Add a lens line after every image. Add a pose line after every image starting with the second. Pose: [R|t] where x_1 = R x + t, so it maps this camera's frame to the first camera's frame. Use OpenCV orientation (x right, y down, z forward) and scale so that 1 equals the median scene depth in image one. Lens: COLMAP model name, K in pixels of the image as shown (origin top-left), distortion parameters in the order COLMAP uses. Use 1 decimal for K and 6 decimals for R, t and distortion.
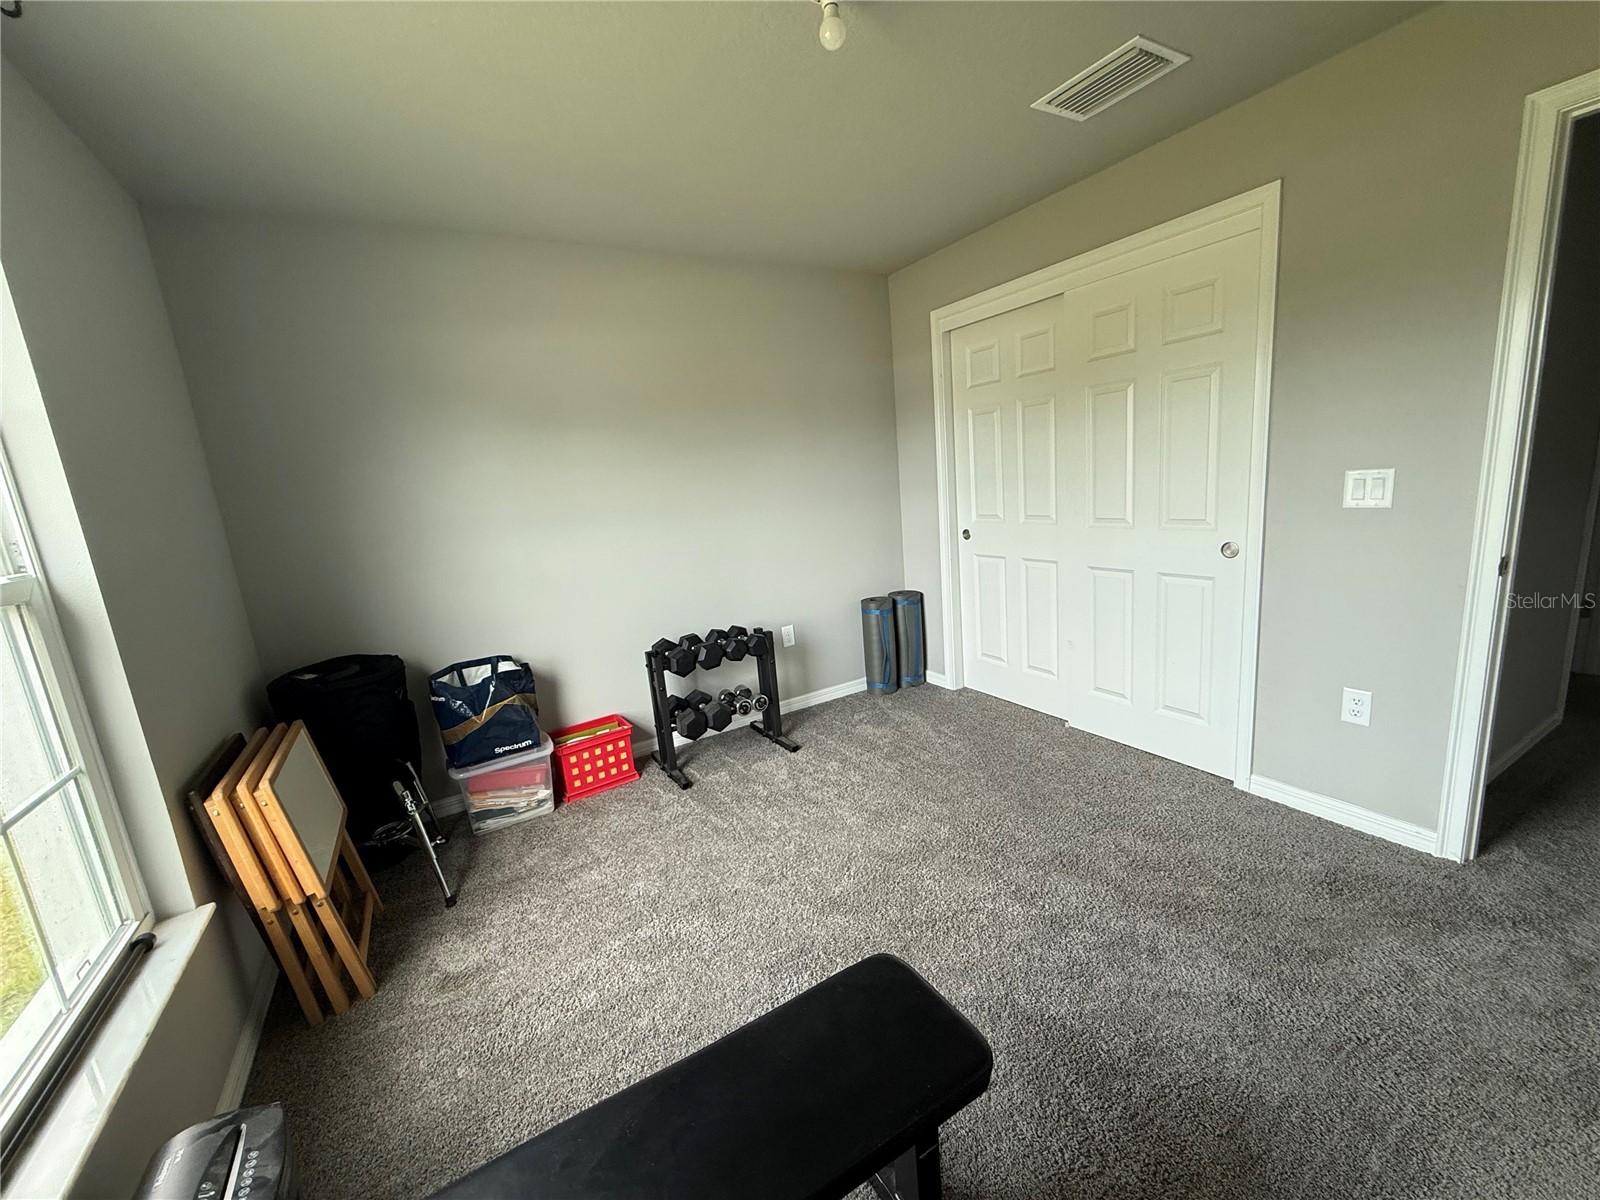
lens RADIAL K [[635.3, 0, 799.4], [0, 635.3, 596.4], [0, 0, 1]] dist [-0.016529, -0.000658]
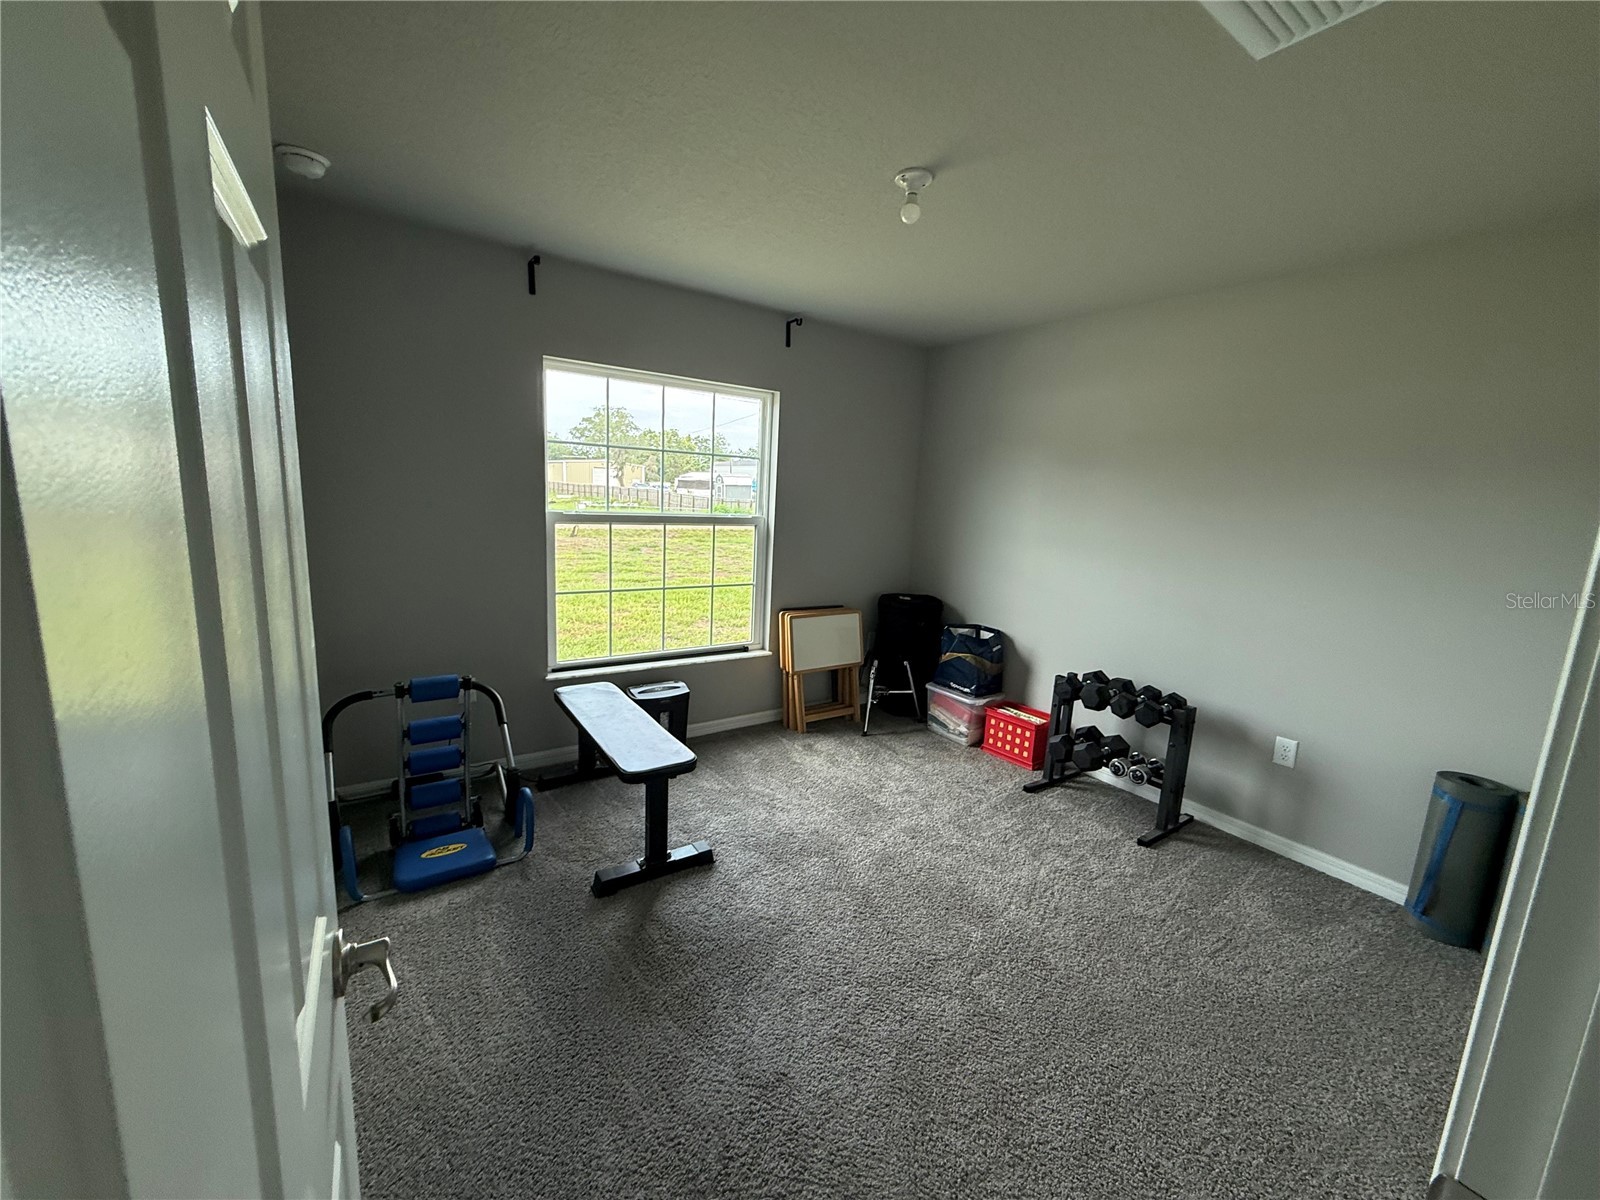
lens RADIAL K [[635.3, 0, 799.1], [0, 635.3, 600.3], [0, 0, 1]] dist [-0.016529, -0.000658]
pose [[0.056675, 0.248058, -0.967086, 0.785808], [-0.251005, 0.941071, 0.226676, -0.163753], [0.966325, 0.229896, 0.115599, 0.403726]]
